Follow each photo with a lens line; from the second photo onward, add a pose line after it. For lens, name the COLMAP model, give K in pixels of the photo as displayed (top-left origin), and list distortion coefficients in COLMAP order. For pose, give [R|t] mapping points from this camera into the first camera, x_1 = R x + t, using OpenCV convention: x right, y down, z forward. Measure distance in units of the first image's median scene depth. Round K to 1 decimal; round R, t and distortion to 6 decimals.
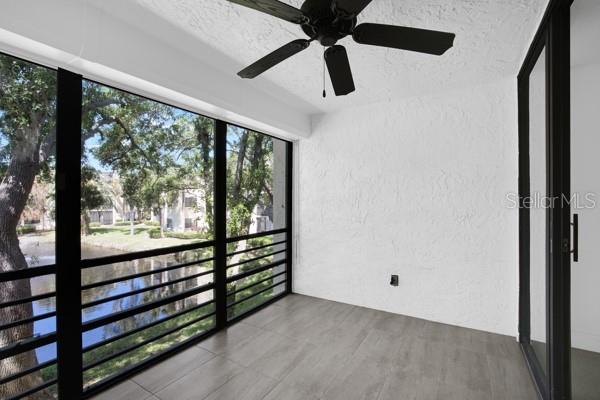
lens RADIAL K [[277.6, 0, 297.6], [0, 277.6, 198.6], [0, 0, 1]] dist [-0.027129, 0.000273]
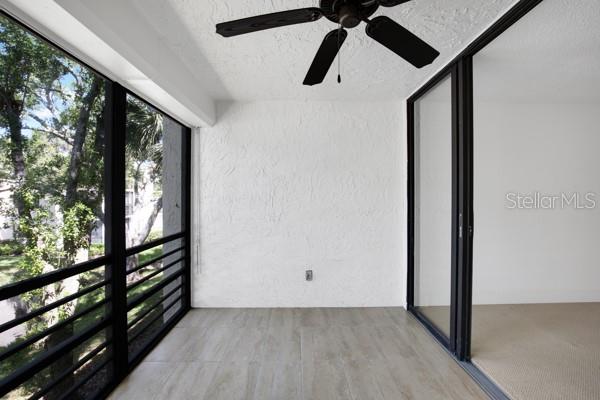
lens RADIAL K [[277.6, 0, 297.6], [0, 277.6, 198.6], [0, 0, 1]] dist [-0.027129, 0.000273]
pose [[0.843977, -0.002490, 0.536374, -0.249553], [-0.000815, 0.999982, 0.005925, 0.002027], [-0.536379, -0.005438, 0.843960, 0.156746]]
